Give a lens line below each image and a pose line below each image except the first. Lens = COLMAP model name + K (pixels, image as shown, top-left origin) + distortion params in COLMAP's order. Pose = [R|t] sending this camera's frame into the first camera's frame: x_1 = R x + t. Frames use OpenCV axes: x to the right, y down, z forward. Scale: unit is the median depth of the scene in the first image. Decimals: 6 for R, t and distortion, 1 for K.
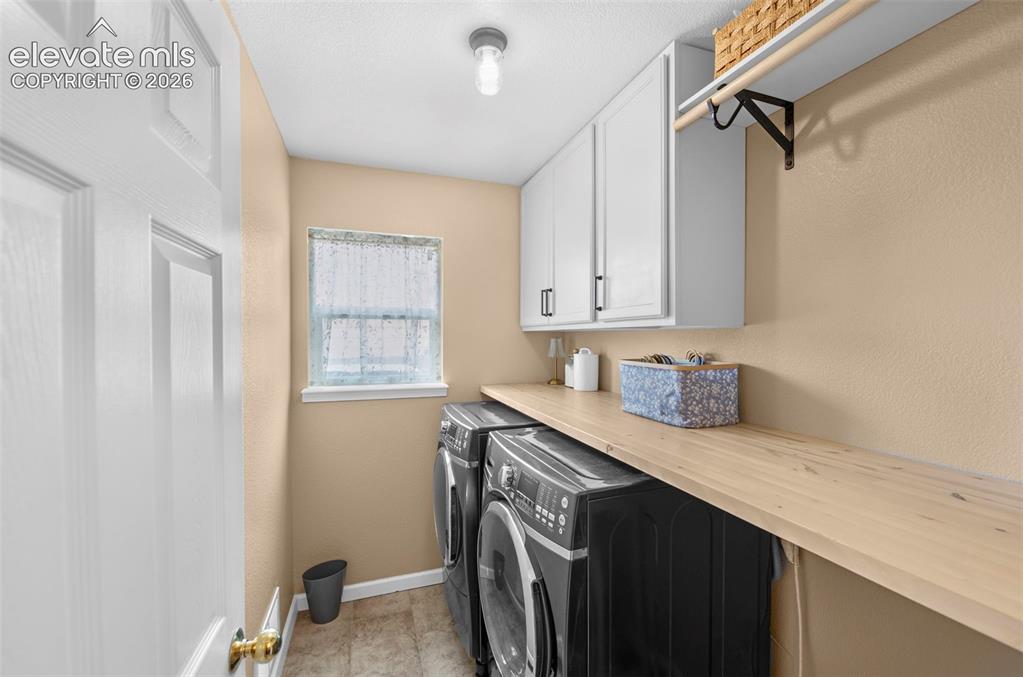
lens RADIAL K [[413.2, 0, 514.7], [0, 413.2, 341.1], [0, 0, 1]] dist [-0.006498, -0.000080]
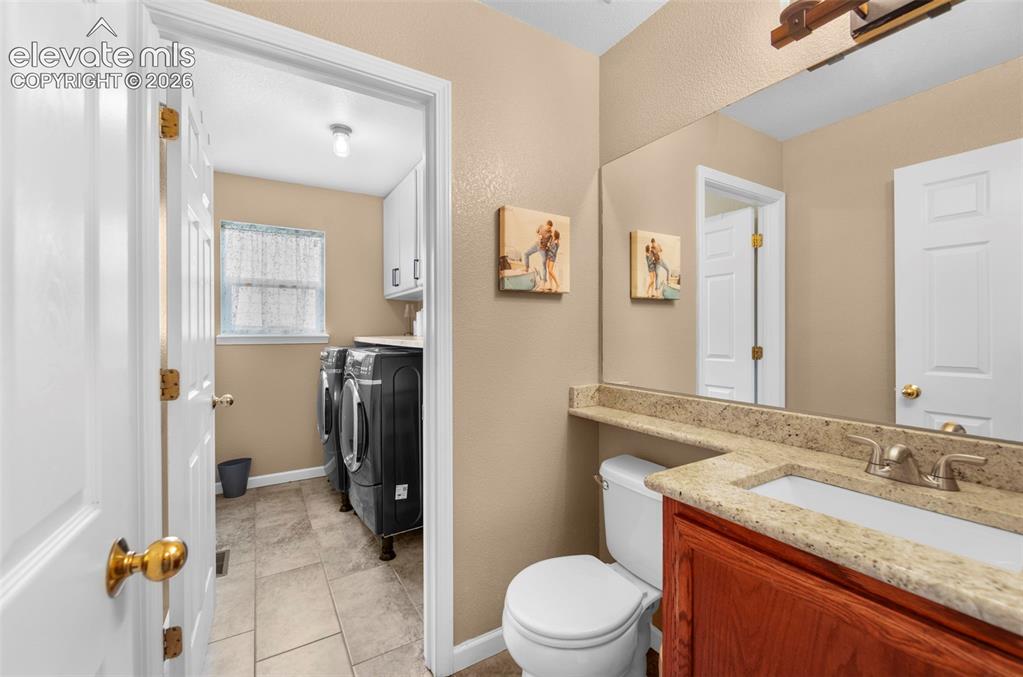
lens RADIAL K [[413.2, 0, 509.6], [0, 413.2, 331.6], [0, 0, 1]] dist [-0.006498, -0.000080]
pose [[0.979918, -0.001914, 0.199393, 0.175128], [0.003265, 0.999974, -0.006446, 0.112514], [-0.199375, 0.006968, 0.979898, -0.549119]]
